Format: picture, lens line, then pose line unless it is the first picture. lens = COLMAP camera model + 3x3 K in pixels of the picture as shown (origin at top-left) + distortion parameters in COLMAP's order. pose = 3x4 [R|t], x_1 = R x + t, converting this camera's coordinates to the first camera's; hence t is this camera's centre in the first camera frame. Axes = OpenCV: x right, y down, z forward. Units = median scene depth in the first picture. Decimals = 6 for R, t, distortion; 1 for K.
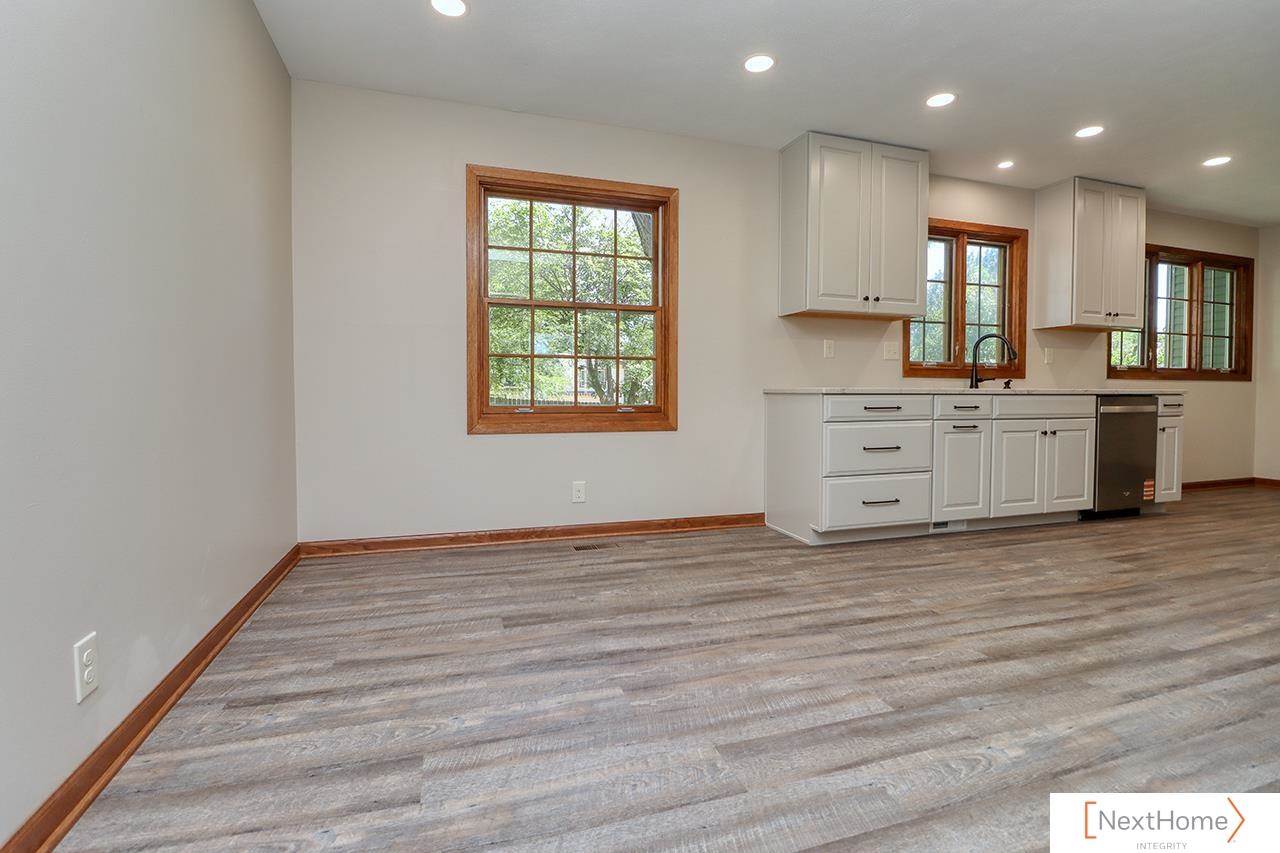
lens RADIAL K [[593.7, 0, 641.8], [0, 593.7, 412.0], [0, 0, 1]] dist [0.002562, -0.015218]
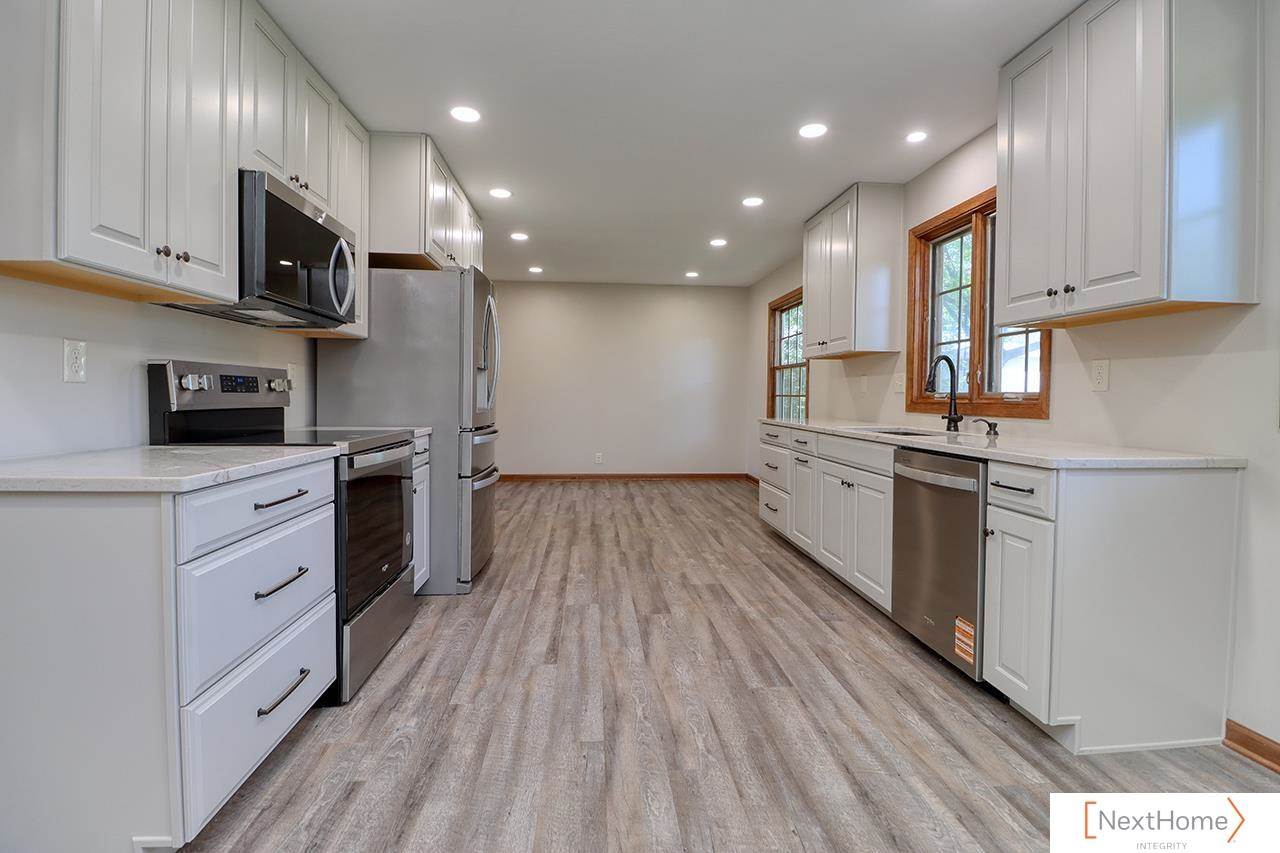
lens RADIAL K [[593.7, 0, 641.8], [0, 593.7, 412.0], [0, 0, 1]] dist [0.002562, -0.015218]
pose [[-0.230610, 0.023811, -0.972755, 1.356780], [-0.039418, 0.998651, 0.033789, -0.070951], [0.972248, 0.046136, -0.229360, 0.793672]]
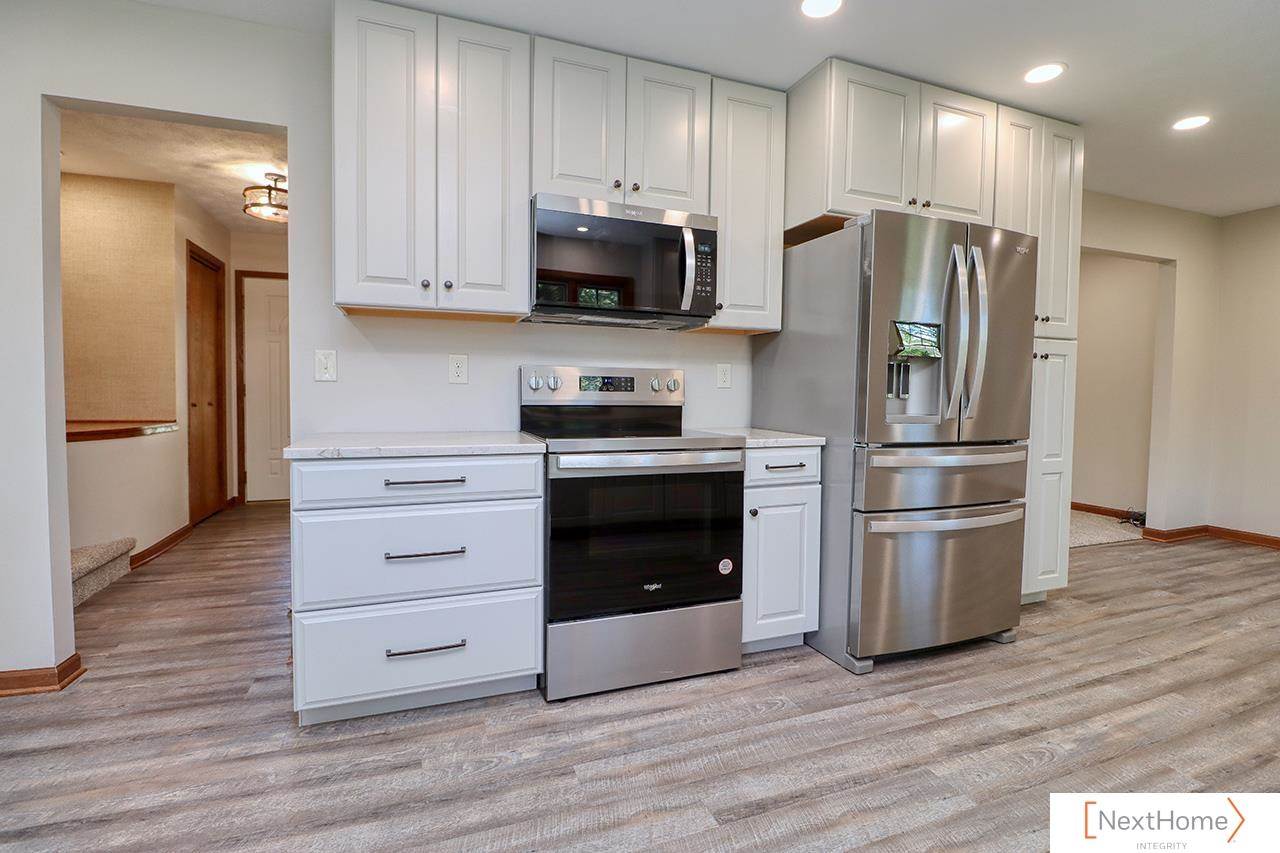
lens RADIAL K [[593.7, 0, 641.8], [0, 593.7, 412.0], [0, 0, 1]] dist [0.002562, -0.015218]
pose [[-0.998687, -0.012389, -0.049702, 0.909556], [-0.015824, 0.997468, 0.069334, -0.077608], [0.048717, 0.070030, -0.996355, 0.924343]]
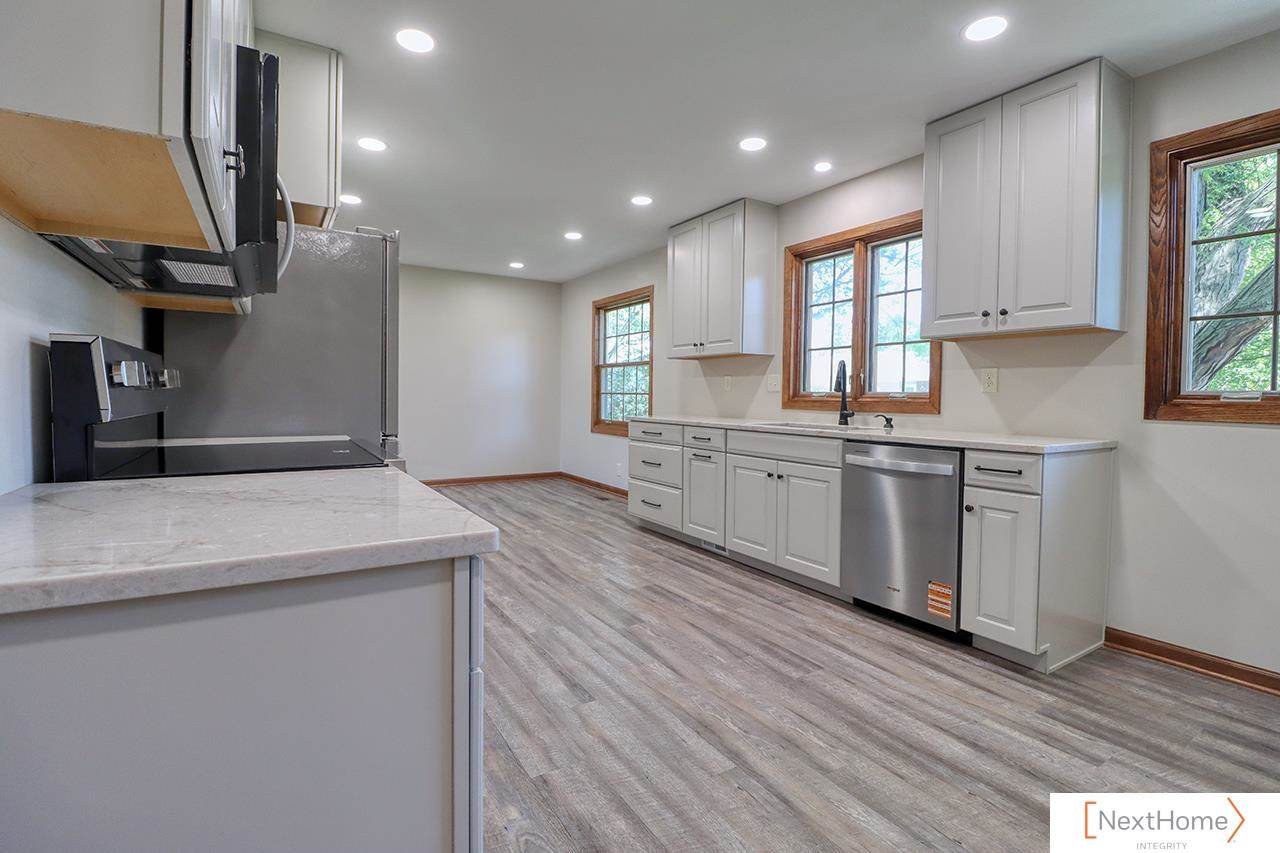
lens RADIAL K [[593.7, 0, 641.8], [0, 593.7, 412.0], [0, 0, 1]] dist [0.002562, -0.015218]
pose [[0.238488, 0.030253, -0.970674, 1.317491], [-0.041591, 0.998916, 0.020914, -0.062534], [0.970254, 0.035383, 0.239488, 0.512665]]
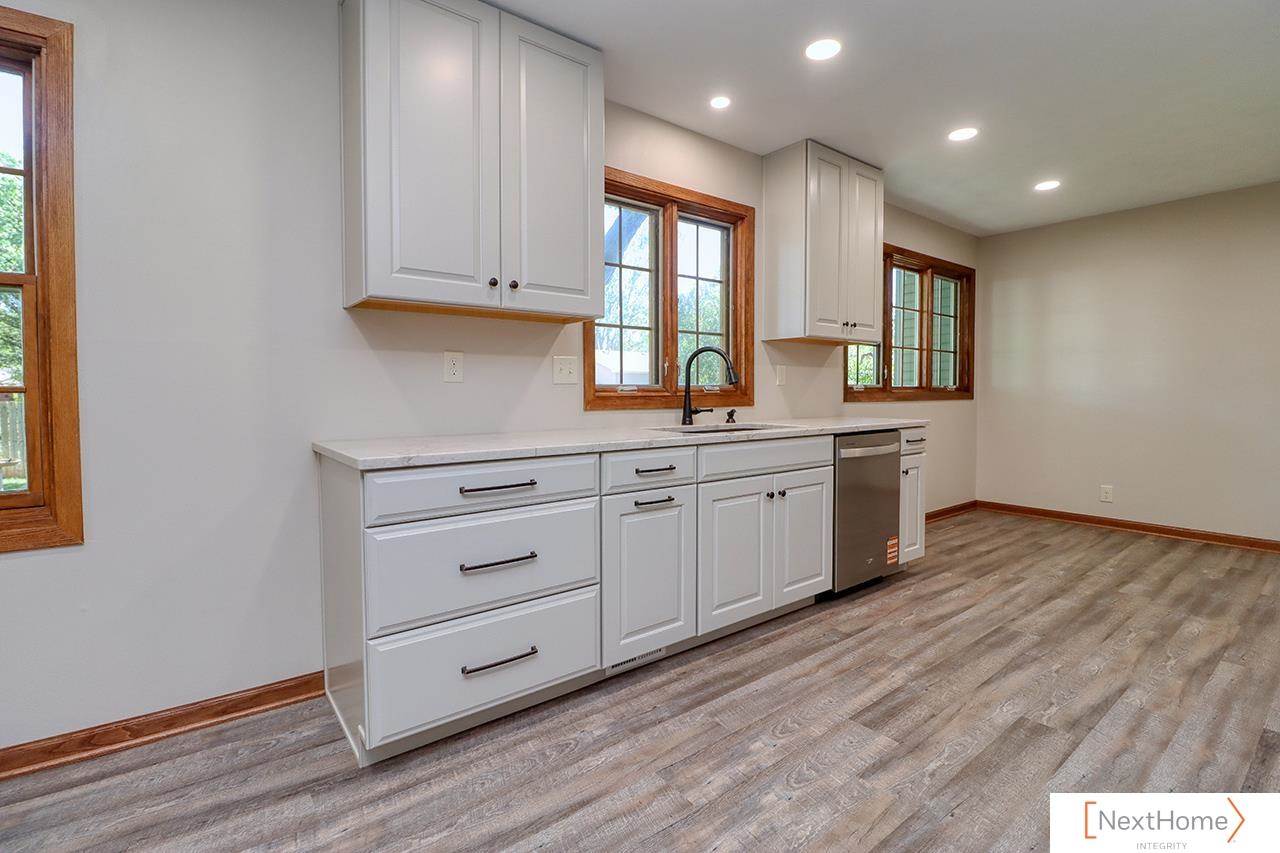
lens RADIAL K [[593.7, 0, 641.8], [0, 593.7, 412.0], [0, 0, 1]] dist [0.002562, -0.015218]
pose [[0.940443, -0.015835, 0.339582, 0.269504], [0.014163, 0.999872, 0.007403, -0.059137], [-0.339656, -0.002152, 0.940547, 0.354910]]
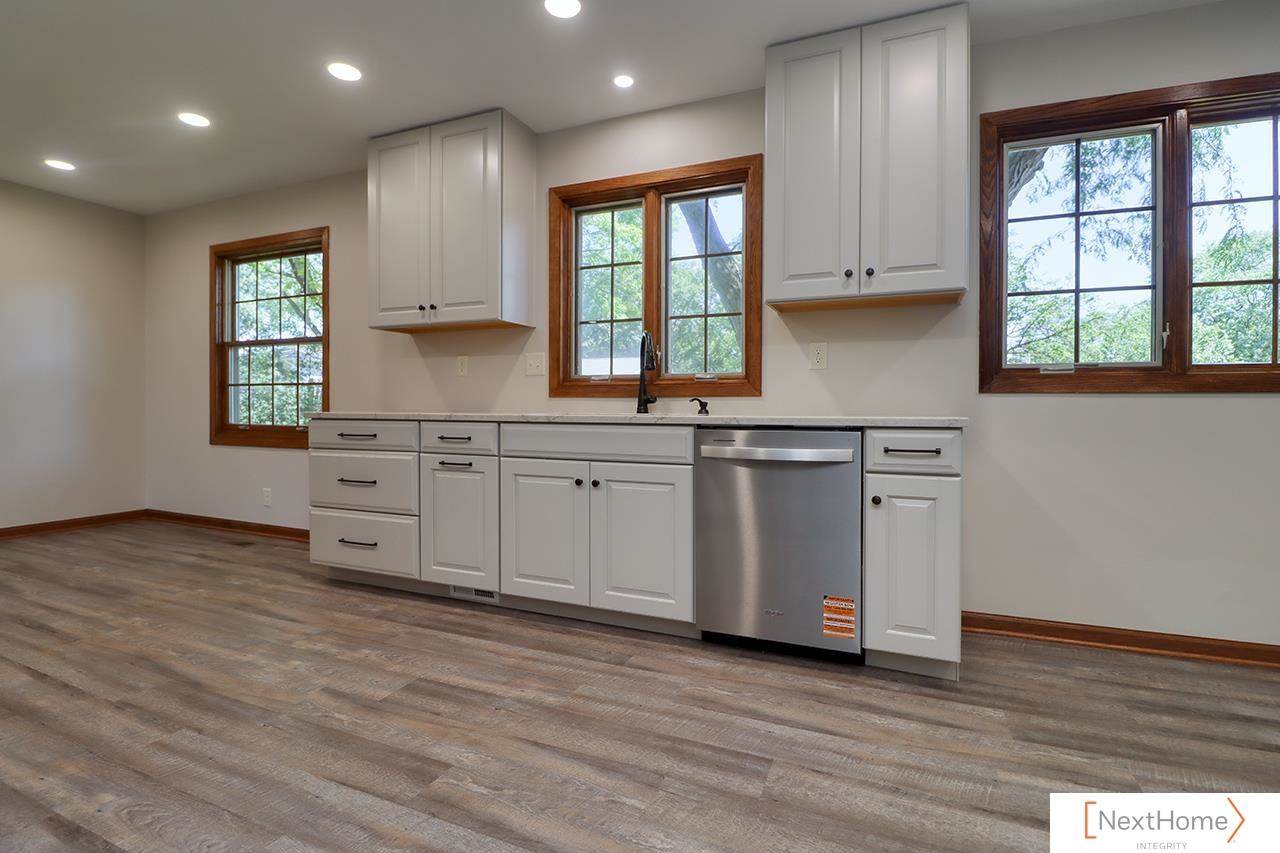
lens RADIAL K [[593.7, 0, 641.8], [0, 593.7, 412.0], [0, 0, 1]] dist [0.002562, -0.015218]
pose [[0.750213, 0.007534, -0.661154, 1.013834], [-0.022896, 0.999631, -0.014590, -0.029616], [0.660800, 0.026083, 0.750109, 0.482227]]
